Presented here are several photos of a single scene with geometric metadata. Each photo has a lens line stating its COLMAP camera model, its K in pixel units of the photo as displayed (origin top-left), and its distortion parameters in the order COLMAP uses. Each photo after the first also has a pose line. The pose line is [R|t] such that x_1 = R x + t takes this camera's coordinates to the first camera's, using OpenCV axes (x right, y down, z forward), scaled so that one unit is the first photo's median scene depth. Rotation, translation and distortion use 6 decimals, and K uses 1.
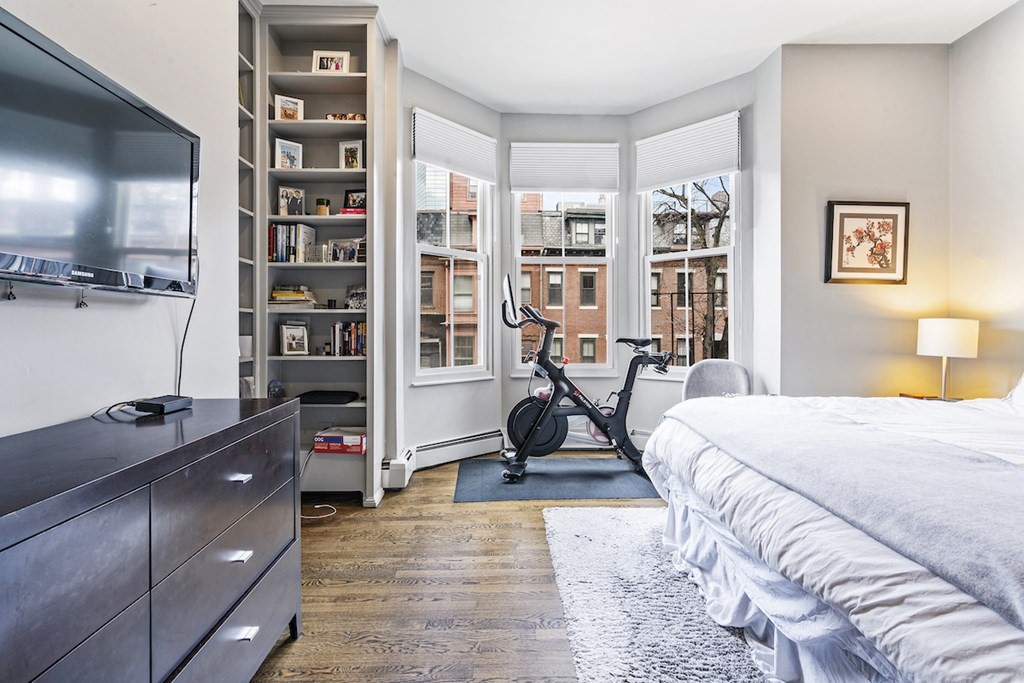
lens RADIAL K [[469.6, 0, 508.8], [0, 469.6, 330.5], [0, 0, 1]] dist [-0.000450, 0.000731]
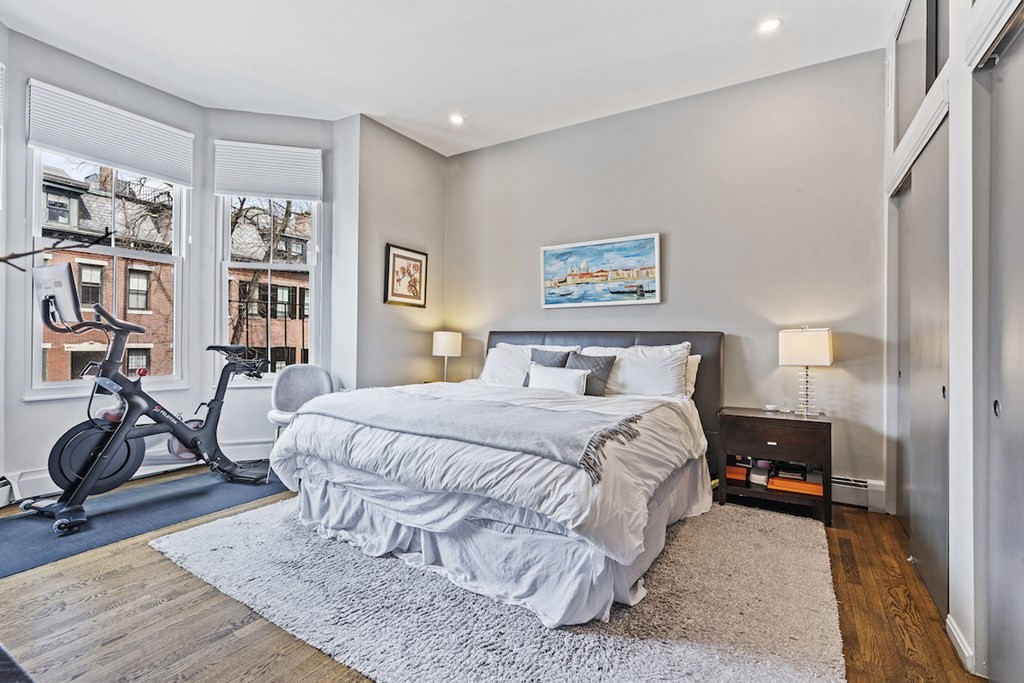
lens RADIAL K [[467.2, 0, 509.8], [0, 467.2, 340.9], [0, 0, 1]] dist [-0.001164, 0.000696]
pose [[0.537464, 0.002572, 0.843283, -0.261615], [-0.004945, 0.999988, 0.000103, 0.004079], [-0.843272, -0.004226, 0.537470, -0.020244]]
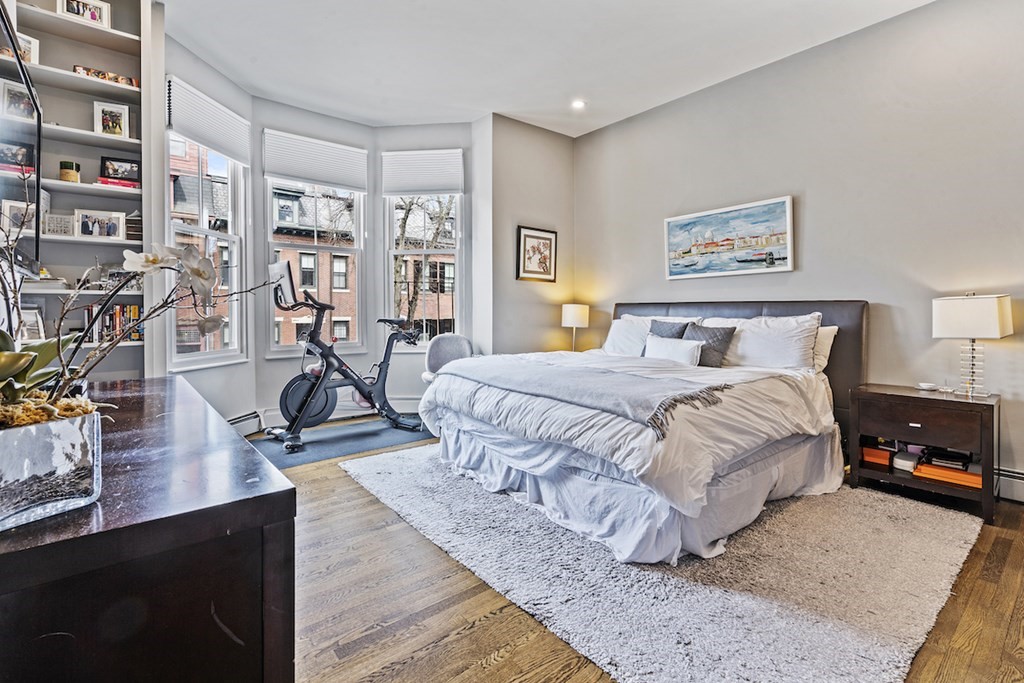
lens RADIAL K [[479.5, 0, 509.8], [0, 479.5, 320.4], [0, 0, 1]] dist [-0.001237, 0.000257]
pose [[0.785291, -0.015180, 0.618941, -0.290484], [0.005396, 0.999829, 0.017675, 0.000327], [-0.619103, -0.010540, 0.785239, -0.186468]]
